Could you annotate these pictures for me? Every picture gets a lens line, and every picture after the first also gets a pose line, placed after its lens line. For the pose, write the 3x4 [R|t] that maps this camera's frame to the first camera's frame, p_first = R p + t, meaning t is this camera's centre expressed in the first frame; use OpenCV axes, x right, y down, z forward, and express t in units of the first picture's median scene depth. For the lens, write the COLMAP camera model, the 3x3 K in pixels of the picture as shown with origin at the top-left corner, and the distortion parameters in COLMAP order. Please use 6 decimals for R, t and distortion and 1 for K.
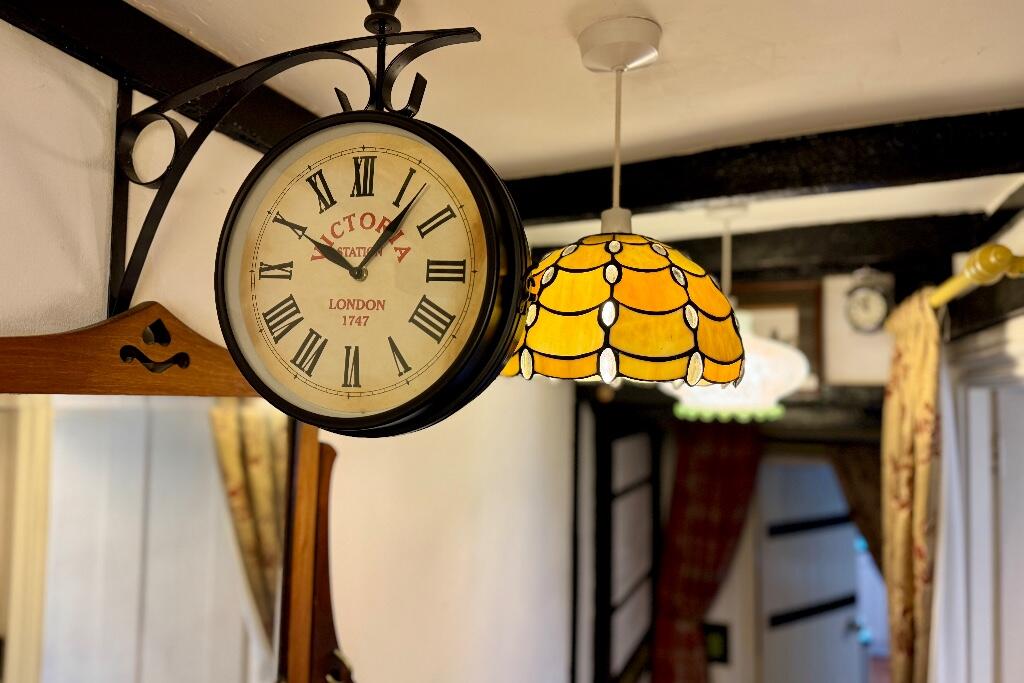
lens RADIAL K [[754.8, 0, 515.4], [0, 754.8, 343.7], [0, 0, 1]] dist [-0.001718, 0.001902]
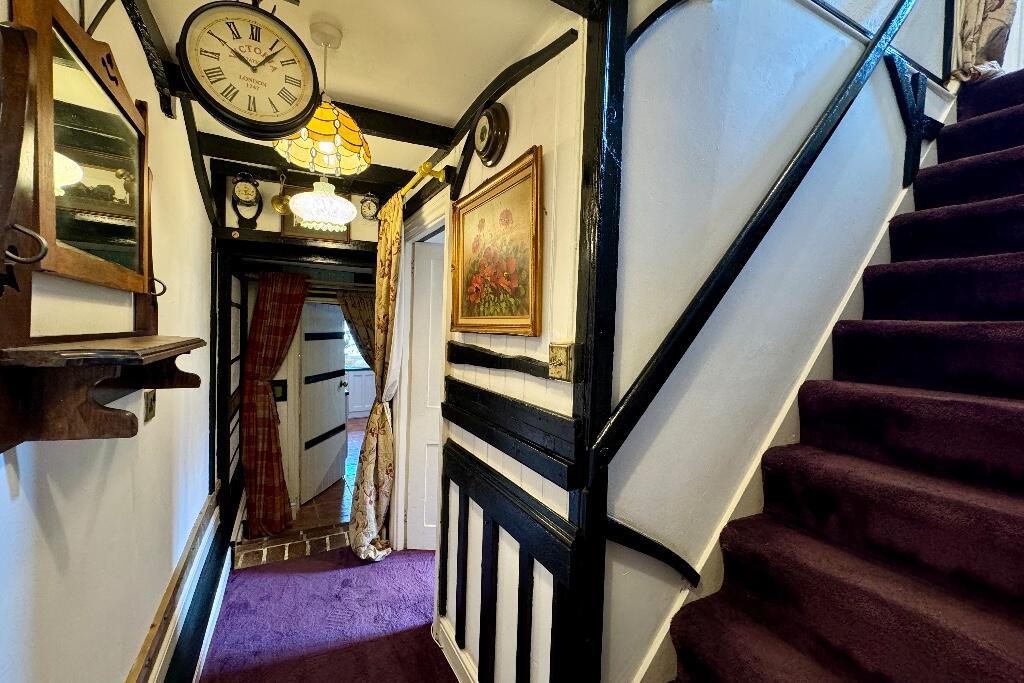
lens RADIAL K [[404.6, 0, 512.1], [0, 404.6, 336.2], [0, 0, 1]] dist [-0.002100, -0.000159]
pose [[0.644039, -0.026387, 0.764538, -0.342151], [-0.046317, 0.996226, 0.073401, 0.327223], [-0.763590, -0.082684, 0.640386, -0.329947]]
